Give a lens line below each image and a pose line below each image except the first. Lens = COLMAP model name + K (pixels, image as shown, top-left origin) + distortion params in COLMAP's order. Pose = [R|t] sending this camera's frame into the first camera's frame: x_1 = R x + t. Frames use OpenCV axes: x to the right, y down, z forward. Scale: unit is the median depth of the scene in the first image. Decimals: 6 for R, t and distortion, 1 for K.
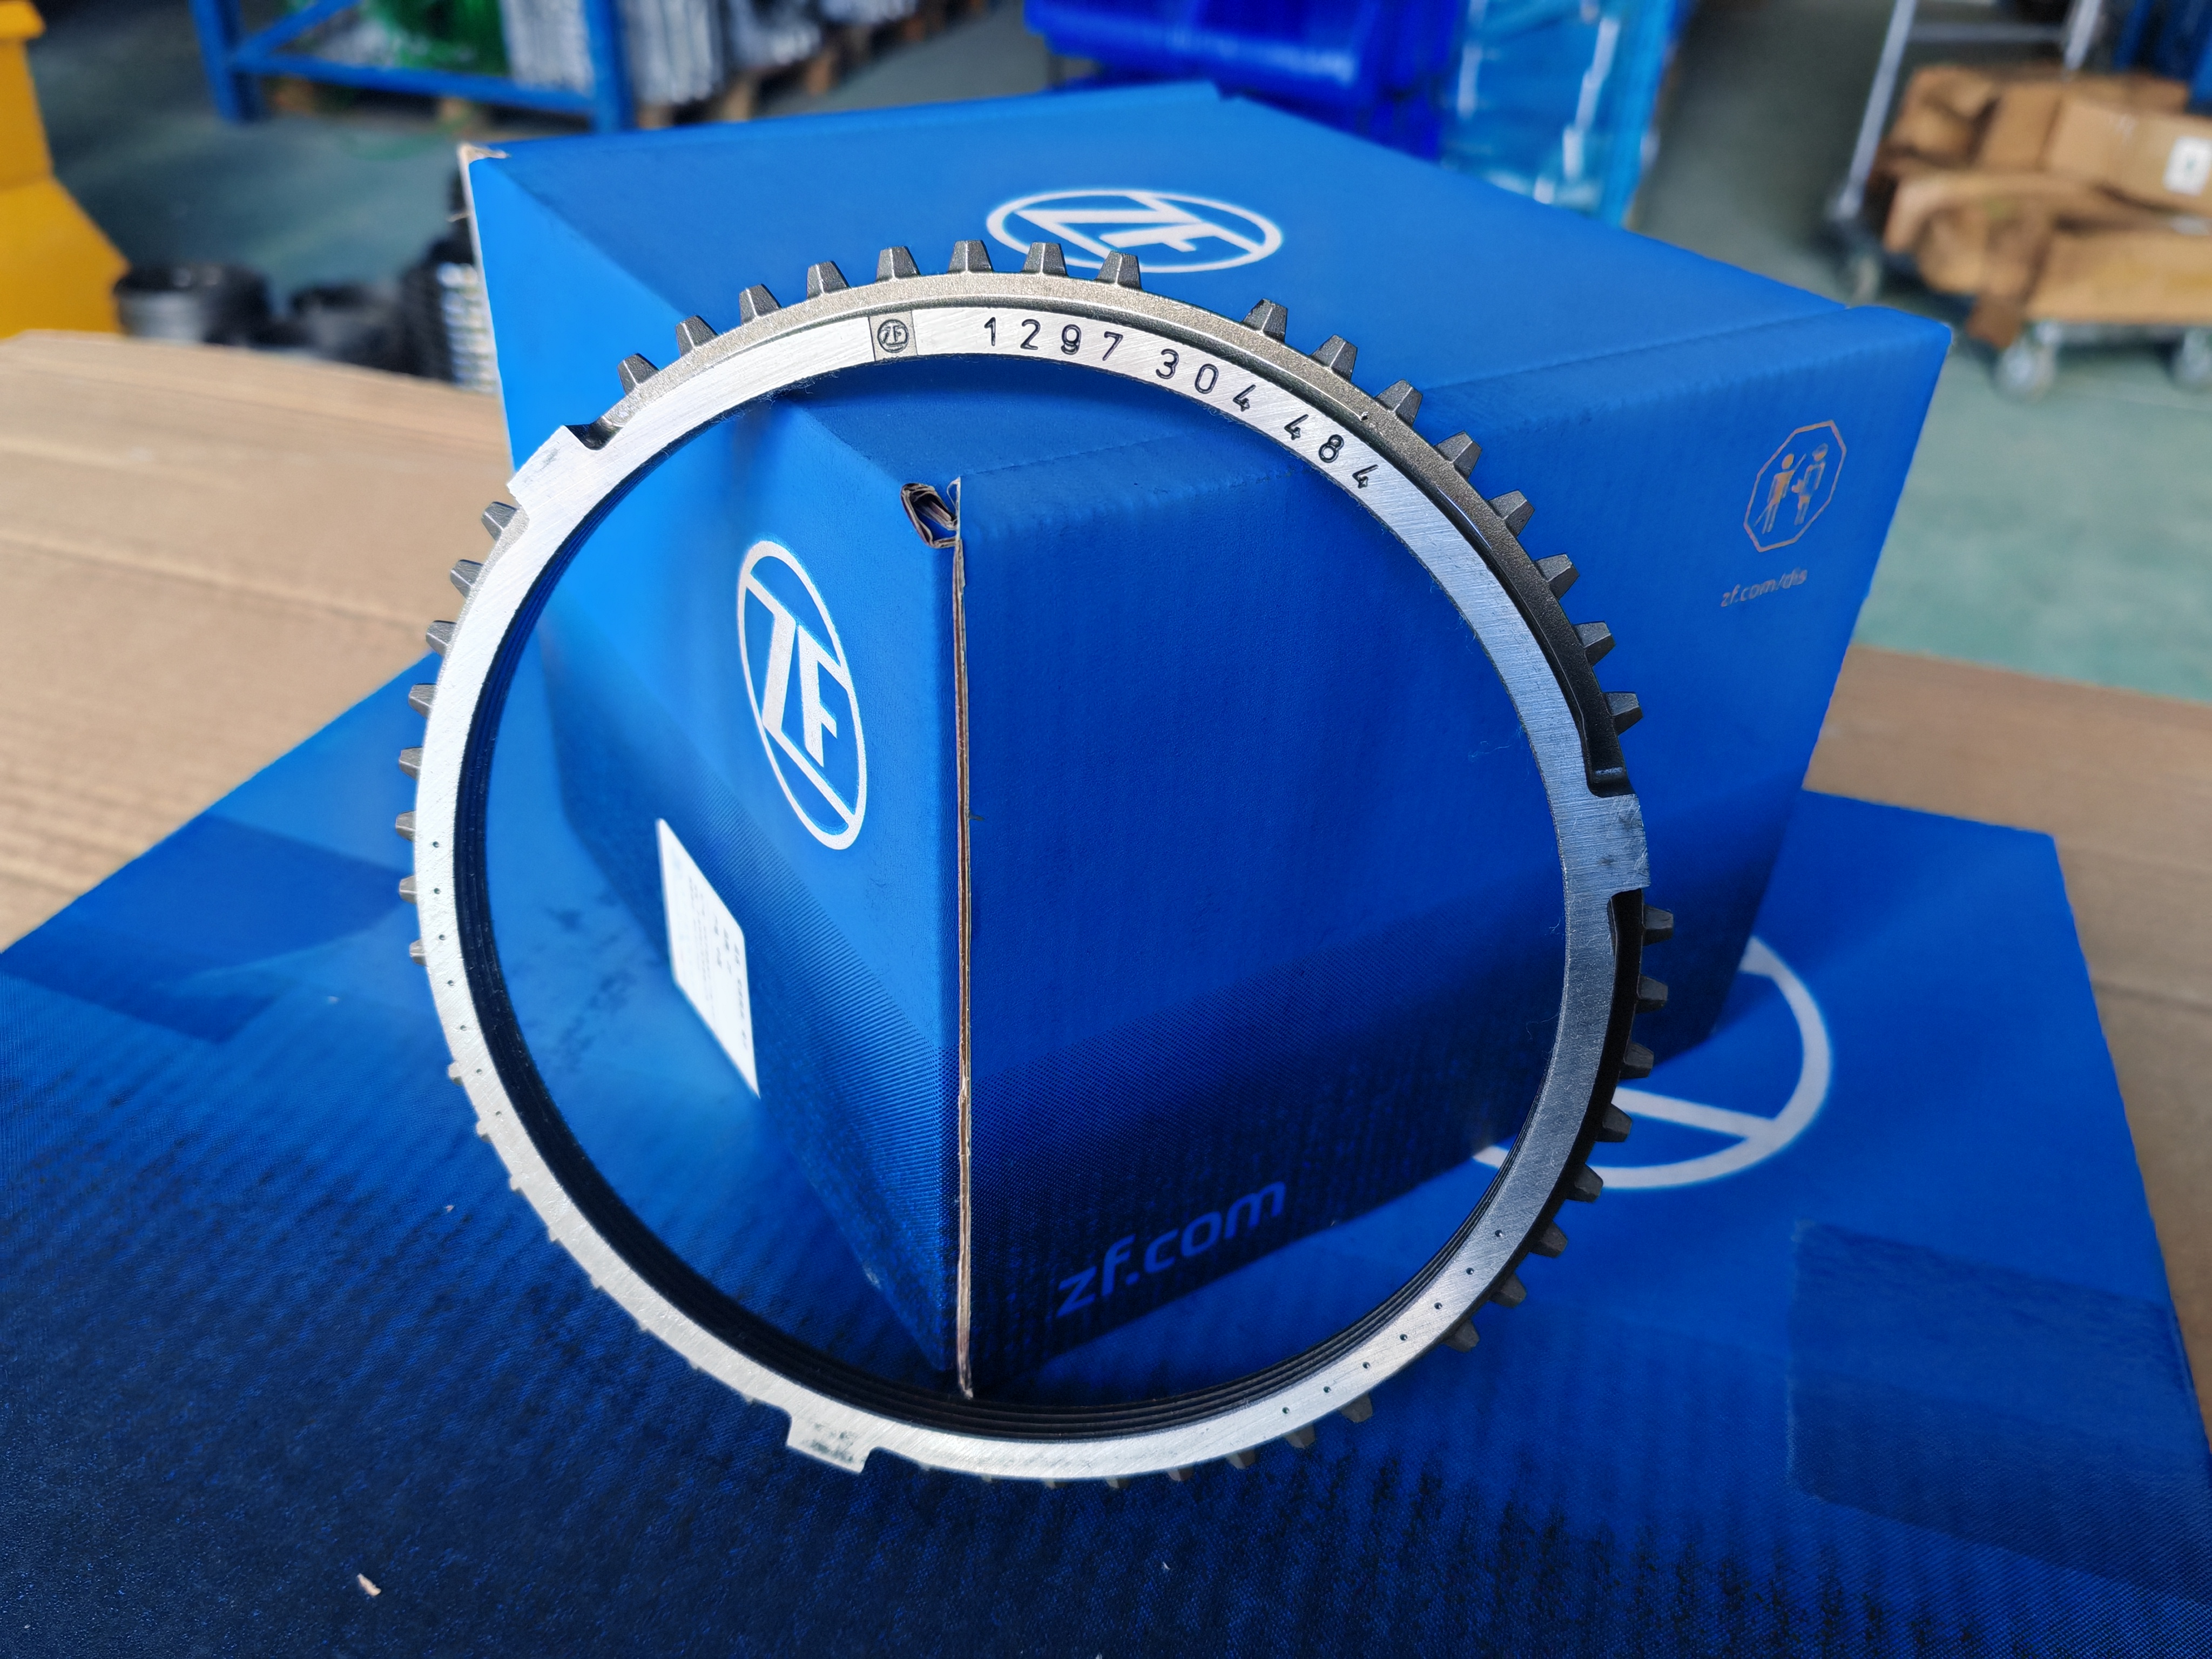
lens RADIAL K [[1880.3, 0, 1098.8], [0, 1880.3, 835.1], [0, 0, 1]] dist [0.098500, -0.056684]
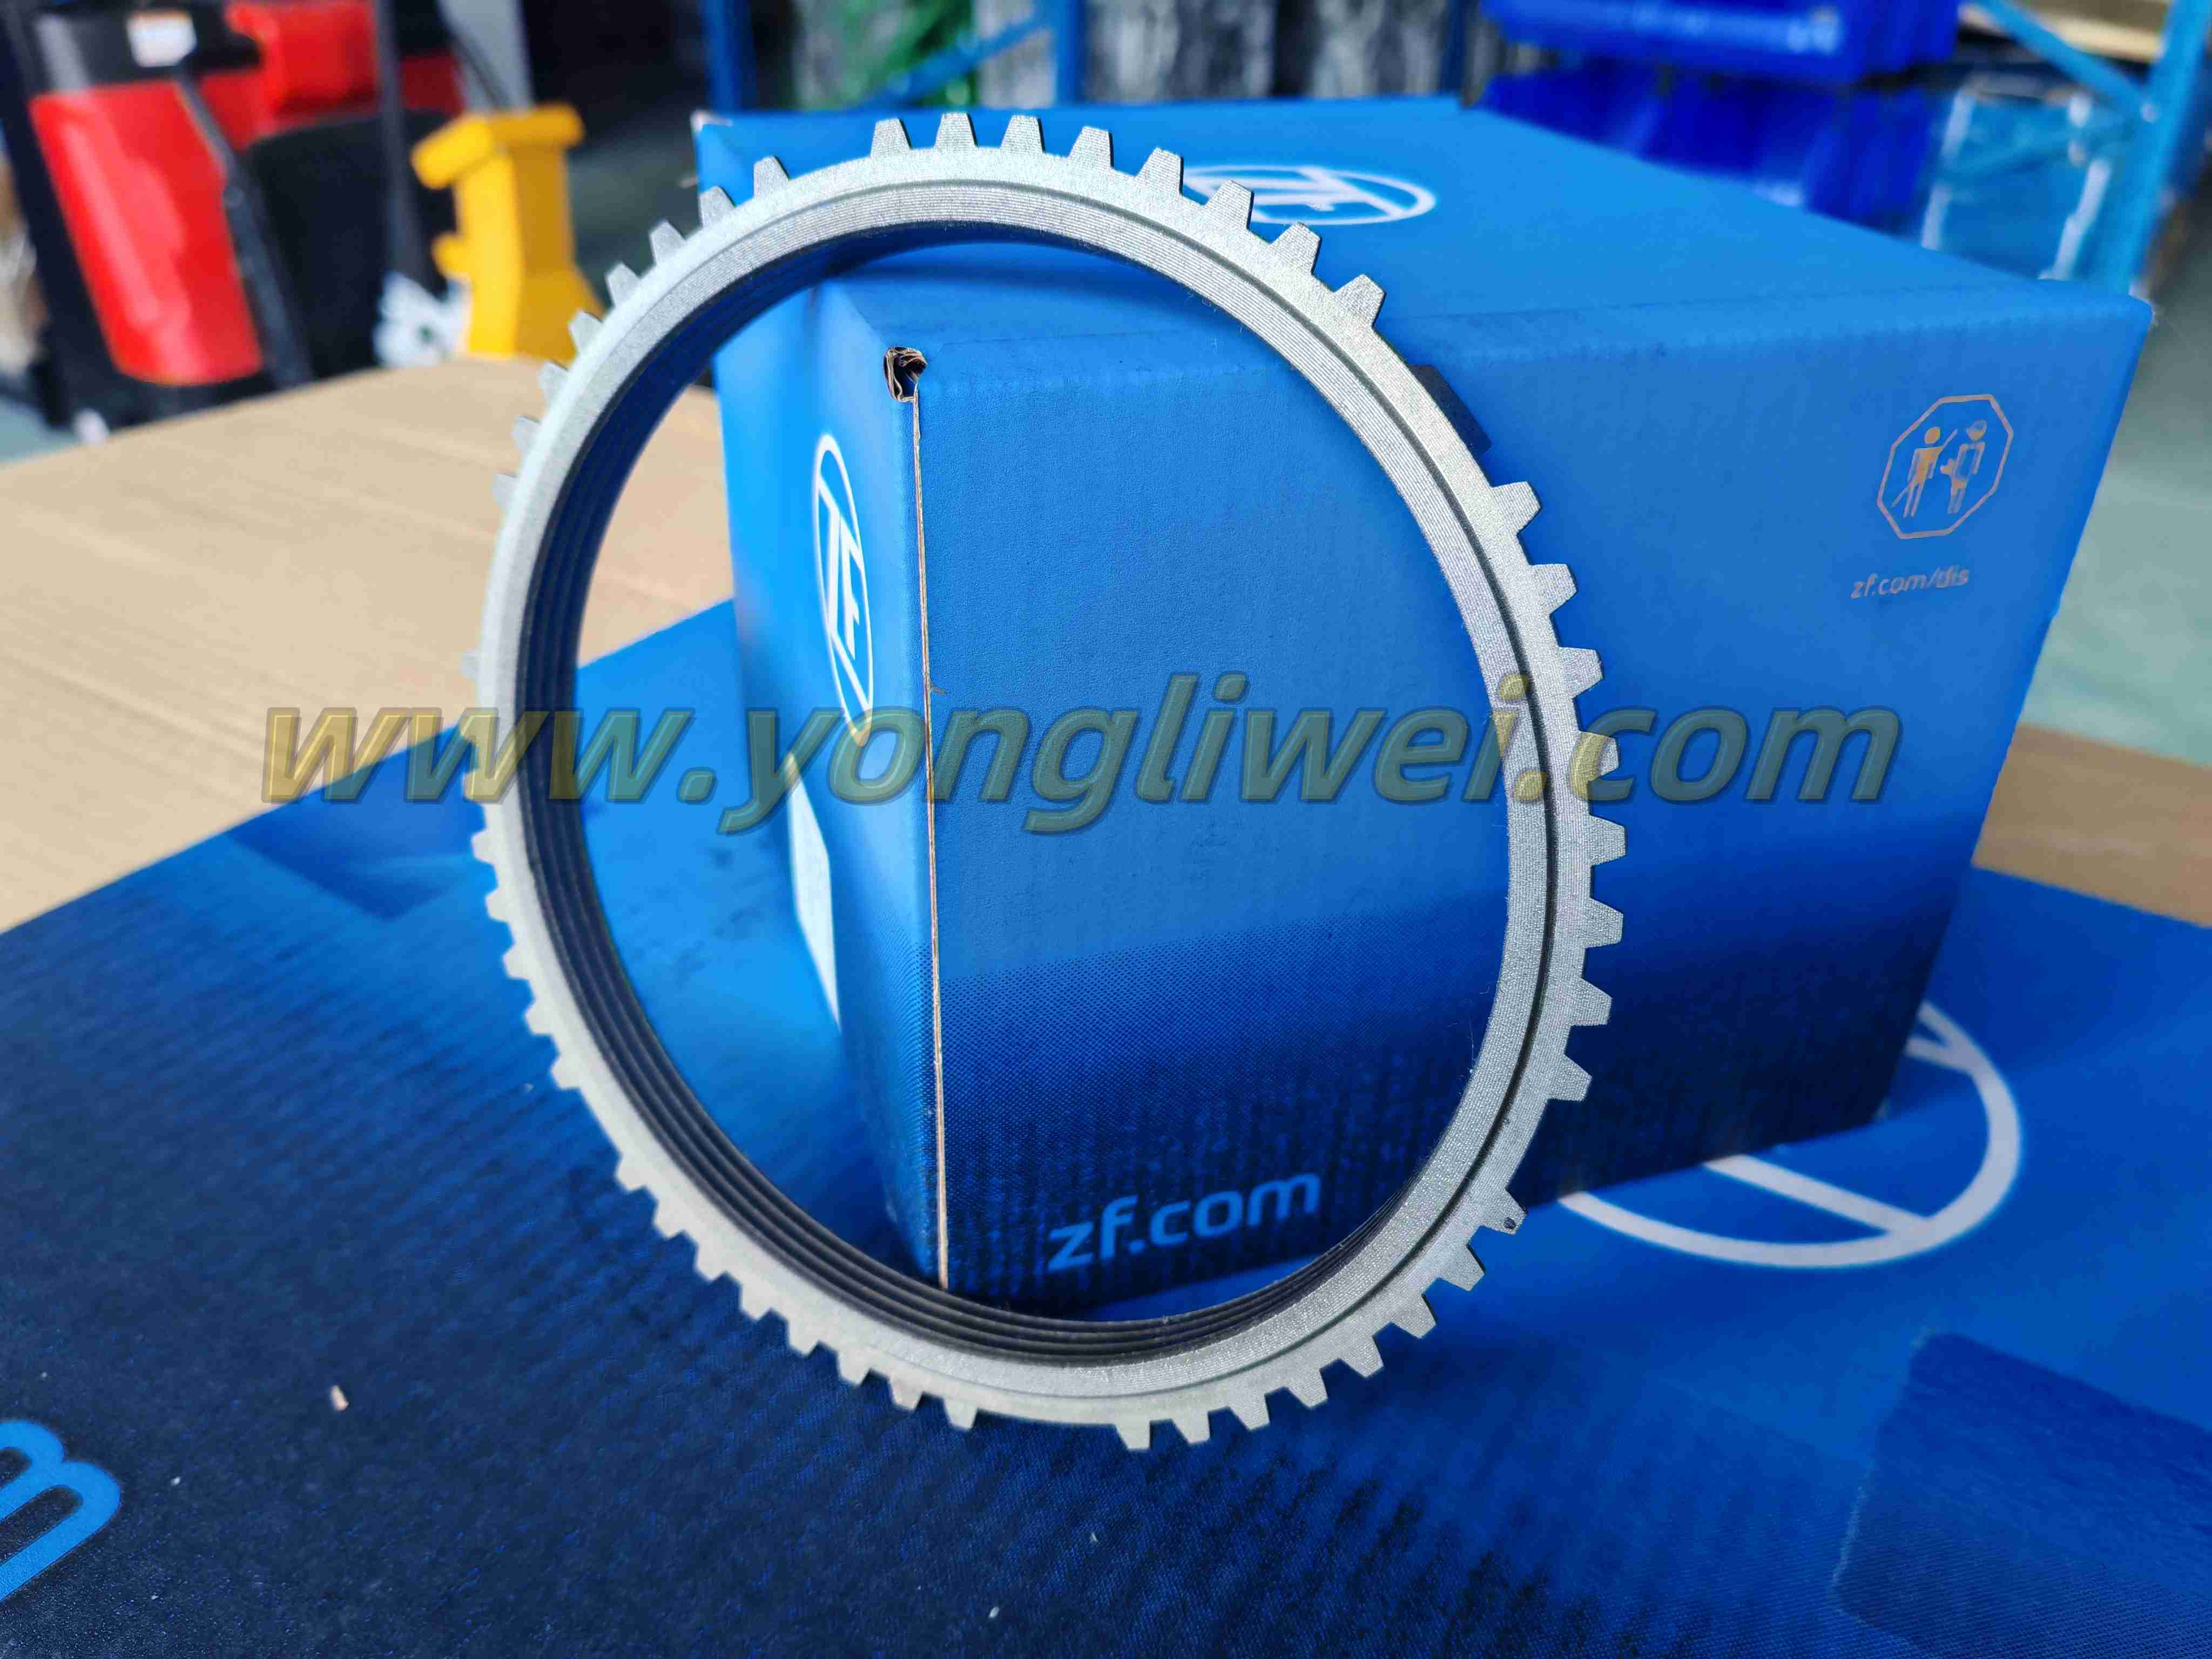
lens RADIAL K [[1861.3, 0, 1091.9], [0, 1861.3, 809.2], [0, 0, 1]] dist [0.165292, -0.185656]
pose [[0.967250, 0.105585, -0.230821, 0.195096], [-0.125850, 0.989220, -0.074868, 0.091522], [0.220428, 0.101465, 0.970112, 0.052575]]
